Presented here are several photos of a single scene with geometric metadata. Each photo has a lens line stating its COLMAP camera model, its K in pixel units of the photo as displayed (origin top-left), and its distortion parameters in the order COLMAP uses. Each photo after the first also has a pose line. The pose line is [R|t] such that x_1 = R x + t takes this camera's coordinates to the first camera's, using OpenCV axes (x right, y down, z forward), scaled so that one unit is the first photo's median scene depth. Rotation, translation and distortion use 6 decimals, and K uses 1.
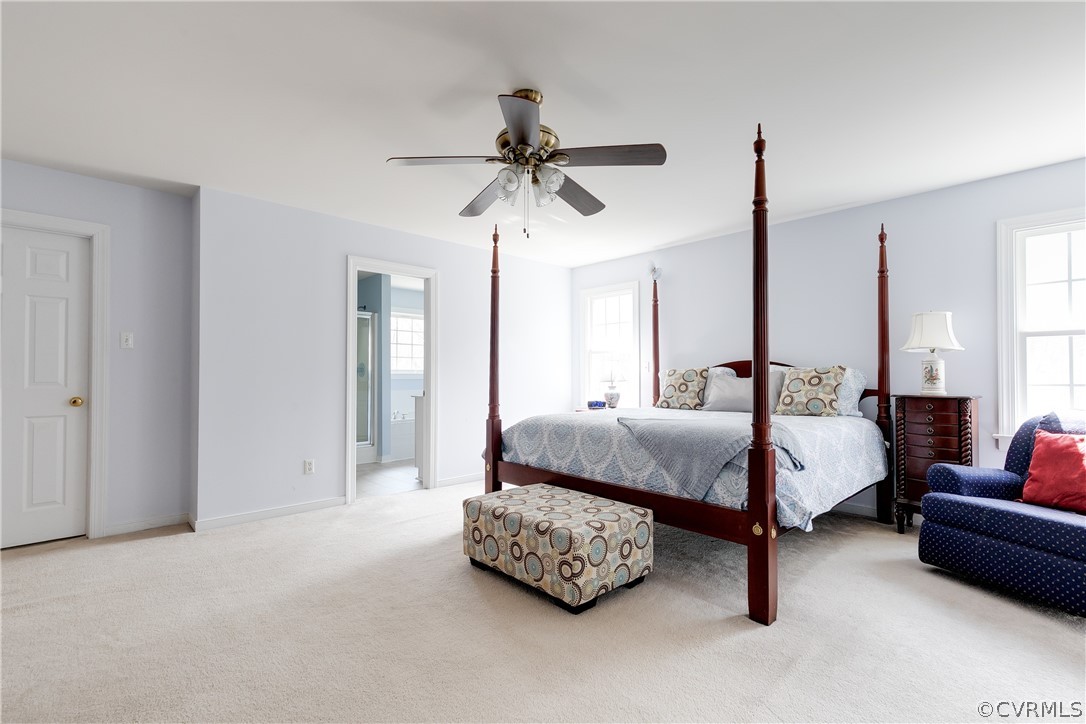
lens RADIAL K [[501.8, 0, 546.4], [0, 501.8, 365.4], [0, 0, 1]] dist [0.001370, 0.001000]
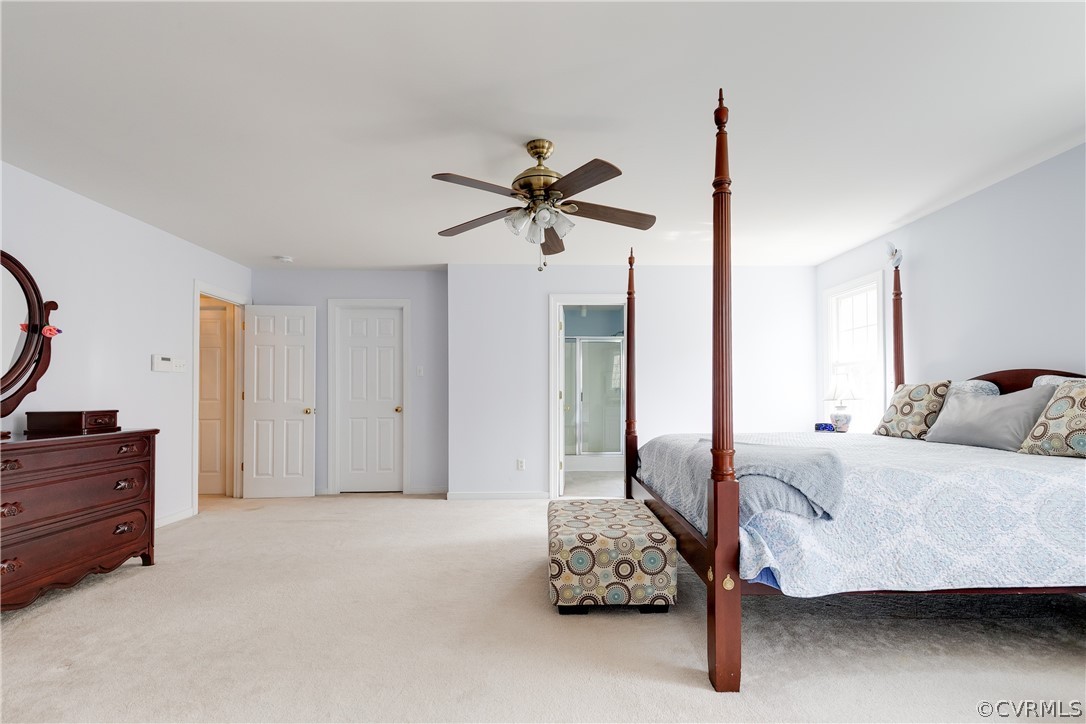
lens RADIAL K [[501.8, 0, 557.2], [0, 501.8, 389.4], [0, 0, 1]] dist [0.001370, 0.001000]
pose [[0.736642, -0.007632, -0.676240, 0.475658], [0.015238, 0.999870, 0.005314, 0.004362], [0.676112, -0.014219, 0.736662, 0.125292]]
